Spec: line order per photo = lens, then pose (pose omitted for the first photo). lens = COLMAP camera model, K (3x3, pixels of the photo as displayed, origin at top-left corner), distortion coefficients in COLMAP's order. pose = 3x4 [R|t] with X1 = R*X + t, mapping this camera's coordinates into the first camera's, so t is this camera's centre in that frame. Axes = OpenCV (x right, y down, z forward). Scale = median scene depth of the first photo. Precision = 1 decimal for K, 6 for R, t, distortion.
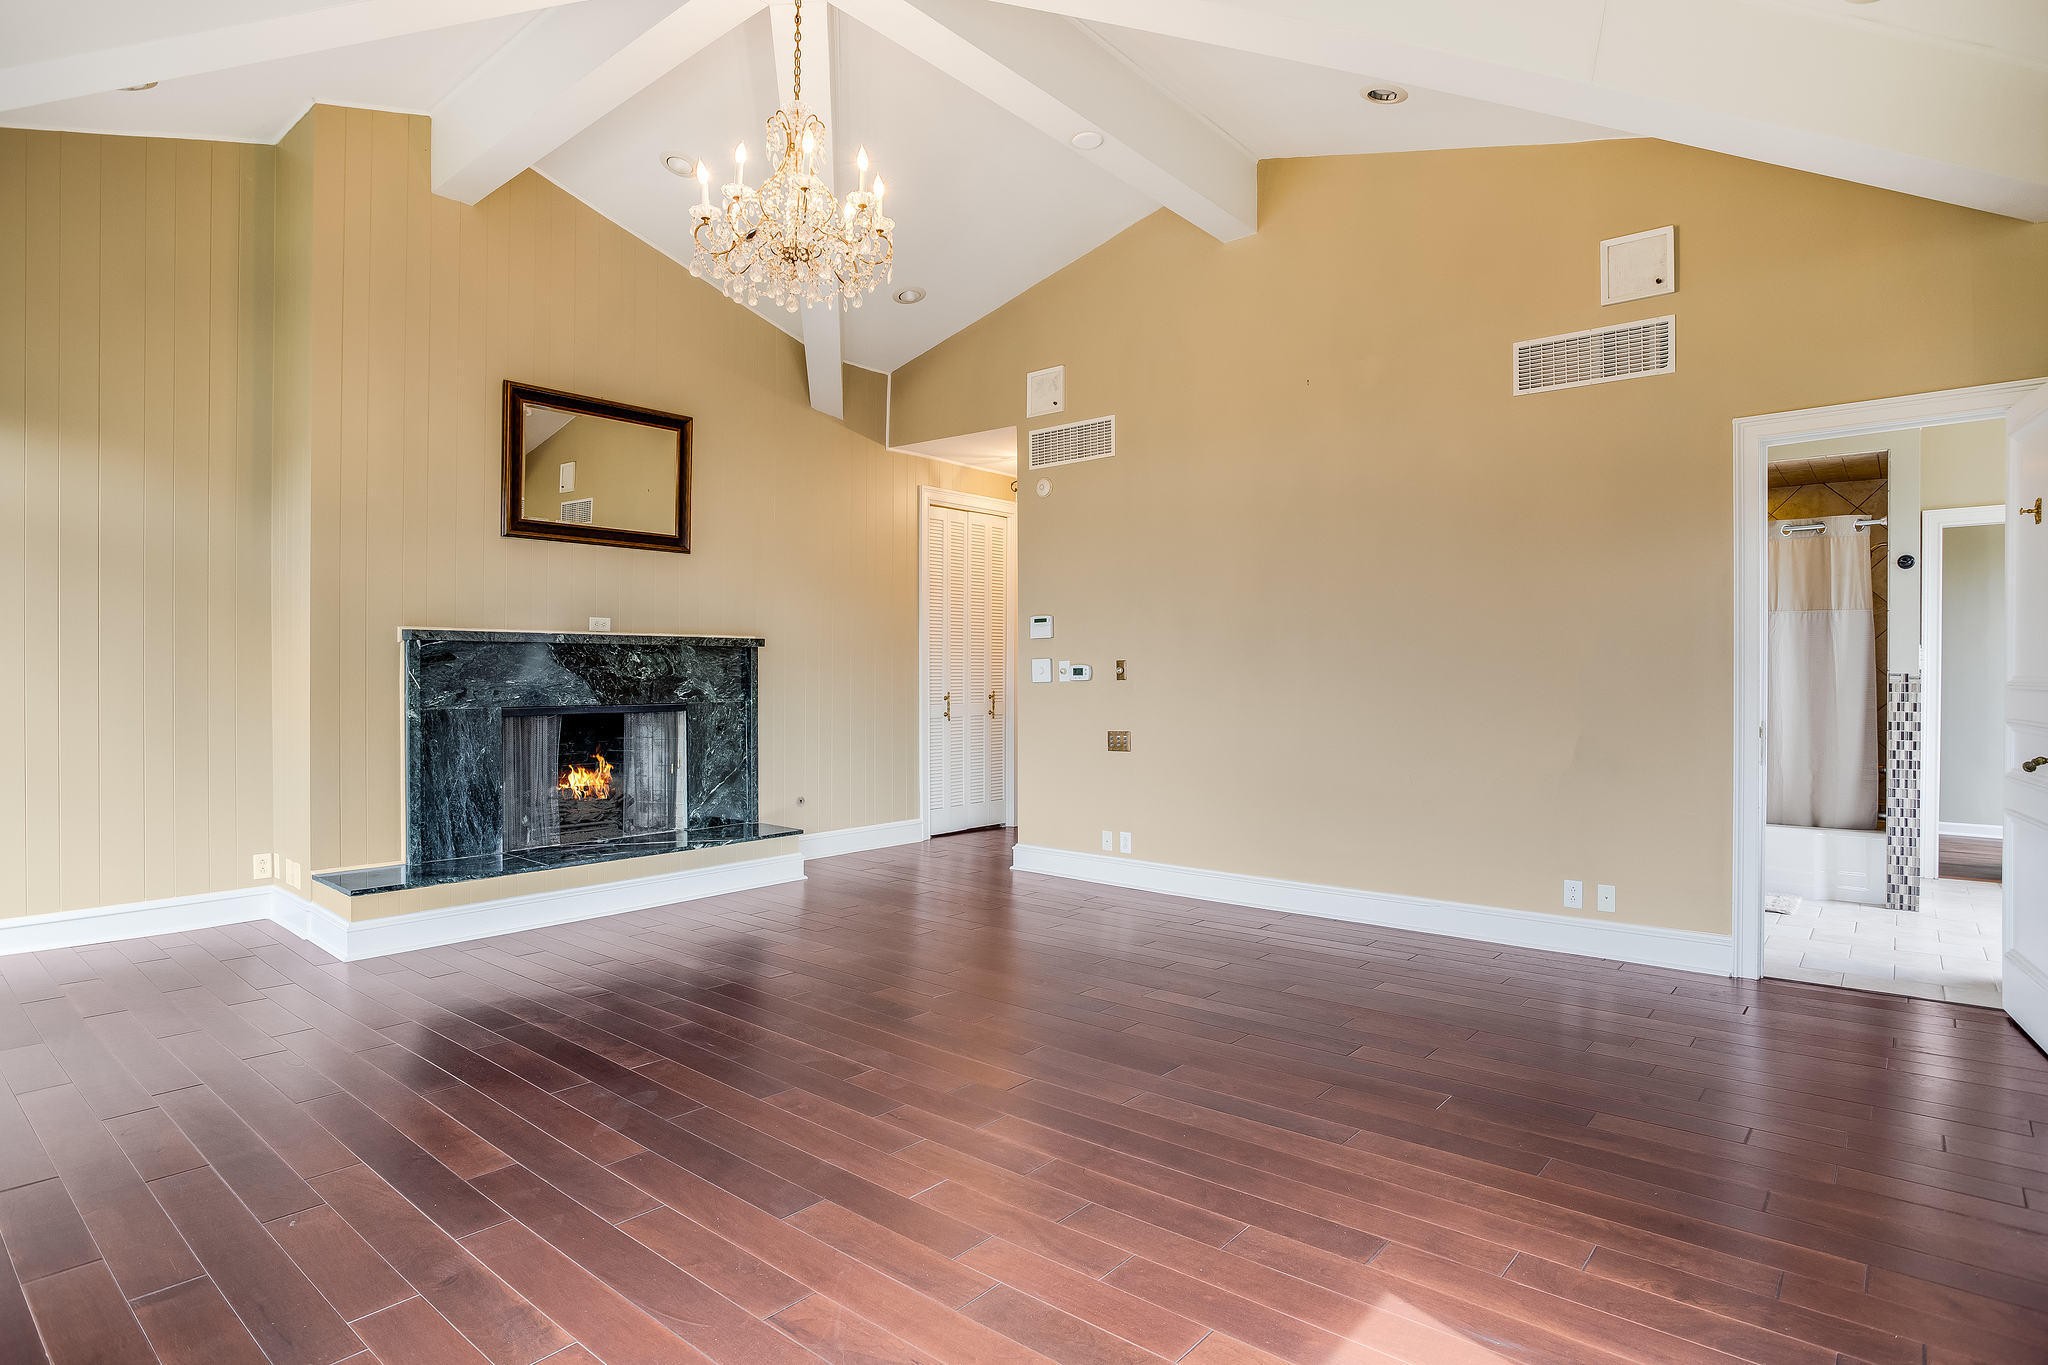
lens RADIAL K [[1056.3, 0, 1045.7], [0, 1056.3, 678.4], [0, 0, 1]] dist [-0.015089, -0.000618]
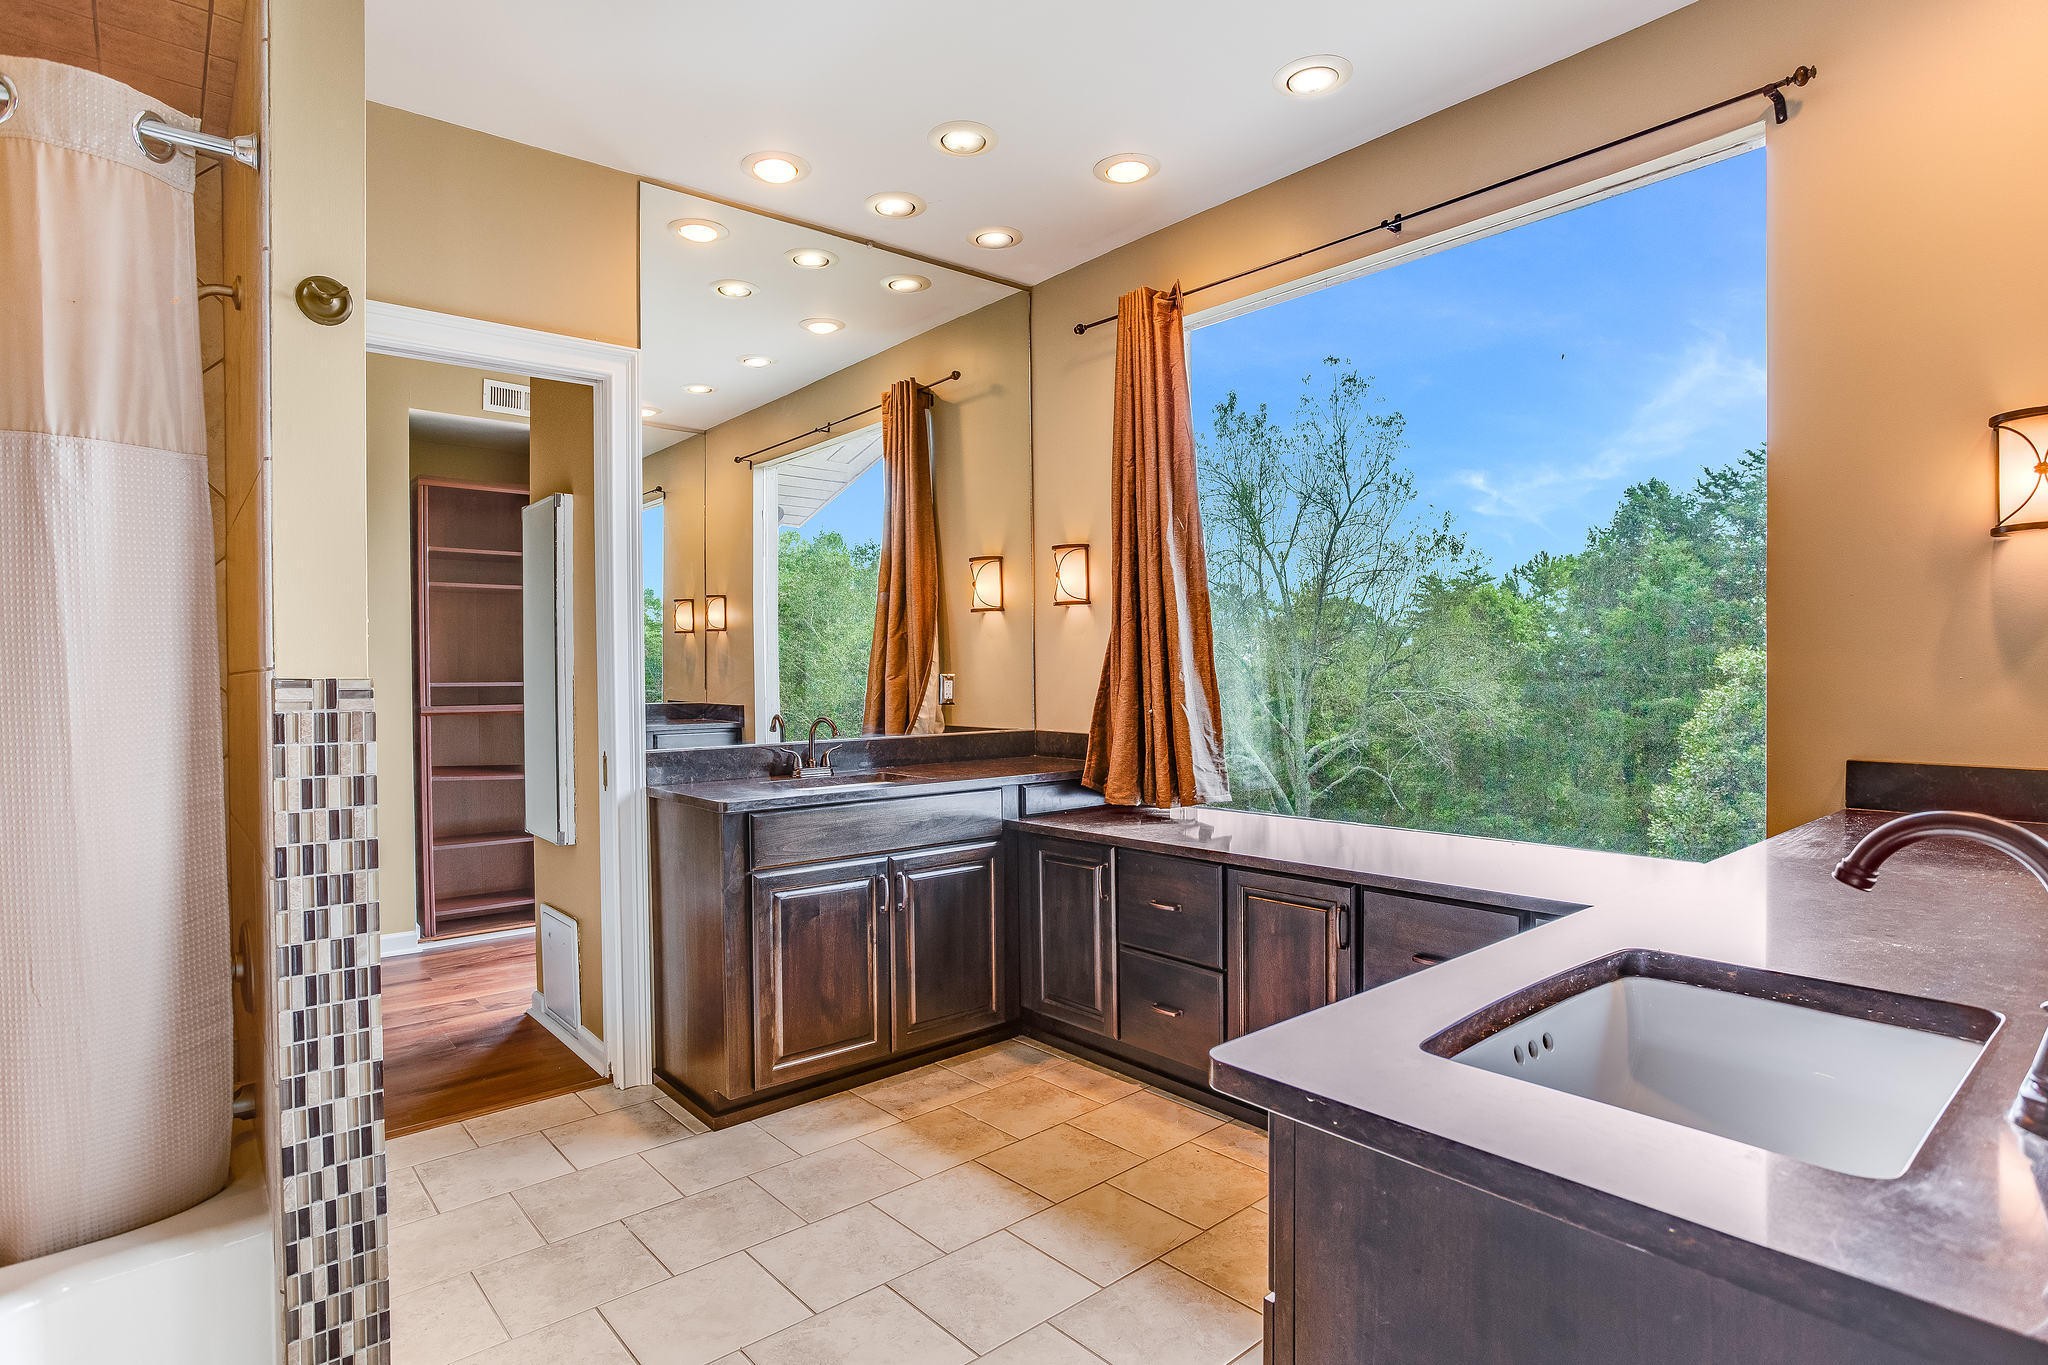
lens RADIAL K [[1056.3, 0, 1045.6], [0, 1056.3, 679.9], [0, 0, 1]] dist [-0.015089, -0.000618]
pose [[0.156767, -0.008213, 0.987601, 0.560457], [0.017564, 0.999830, 0.005526, -0.002424], [-0.987479, 0.016479, 0.156885, 0.750758]]
